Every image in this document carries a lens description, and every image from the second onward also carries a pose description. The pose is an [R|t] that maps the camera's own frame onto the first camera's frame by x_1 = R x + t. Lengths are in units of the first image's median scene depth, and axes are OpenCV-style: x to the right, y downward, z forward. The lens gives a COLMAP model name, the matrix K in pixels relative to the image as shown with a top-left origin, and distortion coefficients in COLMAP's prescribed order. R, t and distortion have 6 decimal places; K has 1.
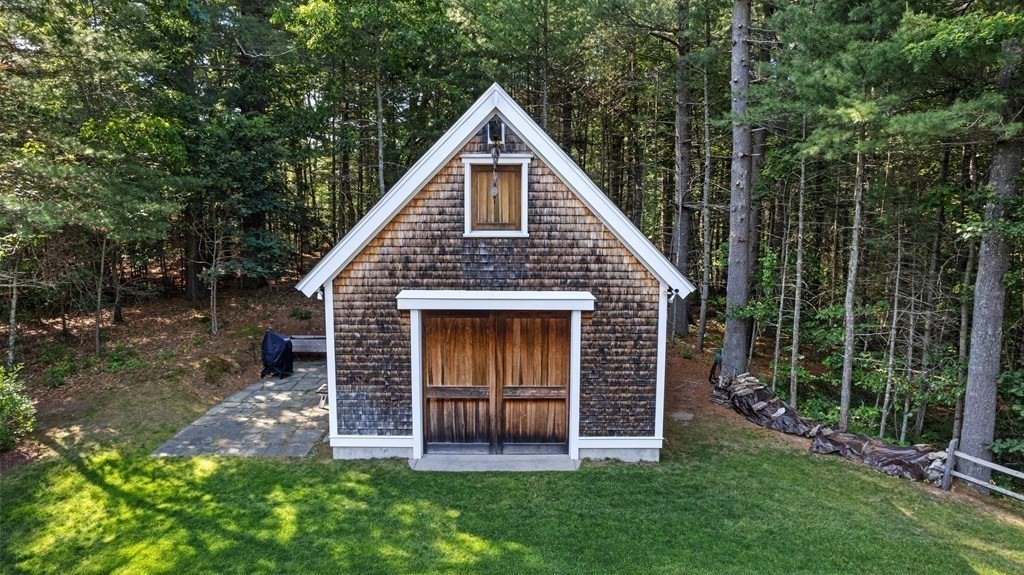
lens RADIAL K [[651.5, 0, 512.0], [0, 651.5, 287.5], [0, 0, 1]] dist [-0.002370, 0.000011]
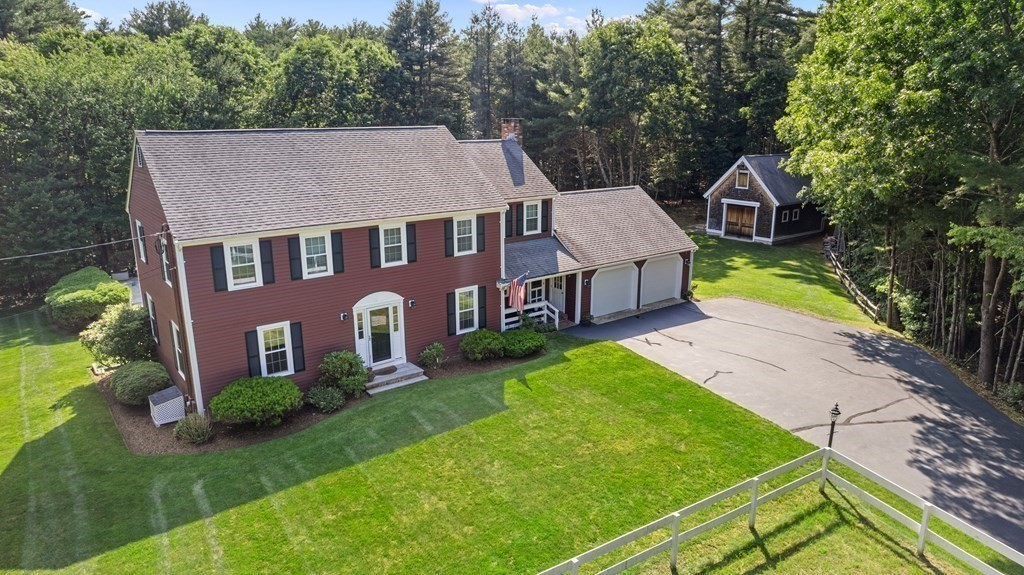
lens RADIAL K [[651.5, 0, 512.0], [0, 651.5, 287.5], [0, 0, 1]] dist [-0.002370, 0.000011]
pose [[0.617591, 0.196947, -0.761441, 2.509022], [-0.099153, 0.979912, 0.173034, -0.027360], [0.780224, -0.031365, 0.624713, -3.027912]]
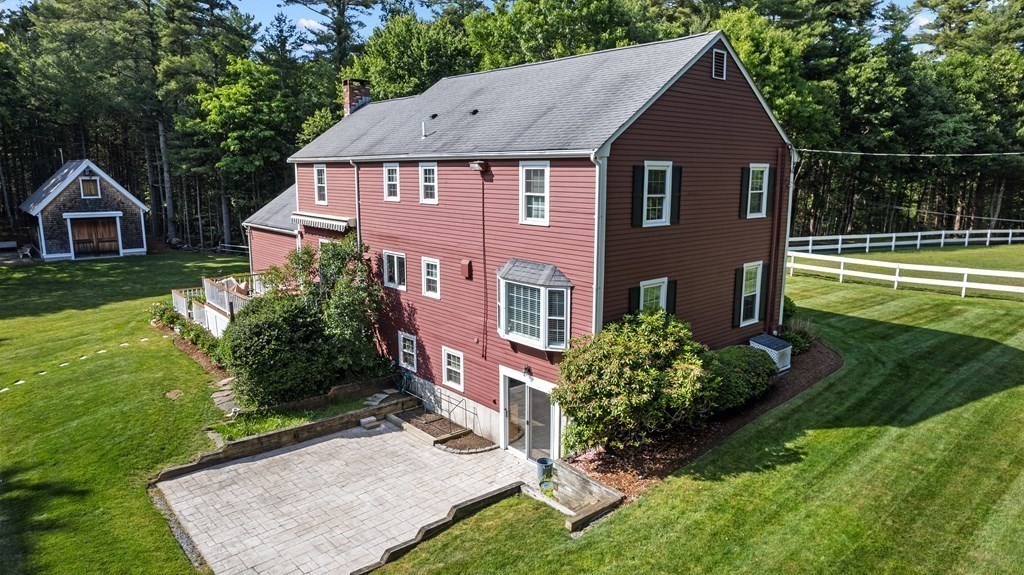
lens RADIAL K [[651.5, 0, 512.0], [0, 651.5, 287.5], [0, 0, 1]] dist [-0.002370, 0.000011]
pose [[0.758218, -0.117487, 0.641329, -0.652325], [0.087163, 0.993067, 0.078874, 0.352180], [-0.646149, -0.003903, 0.763201, -3.466244]]
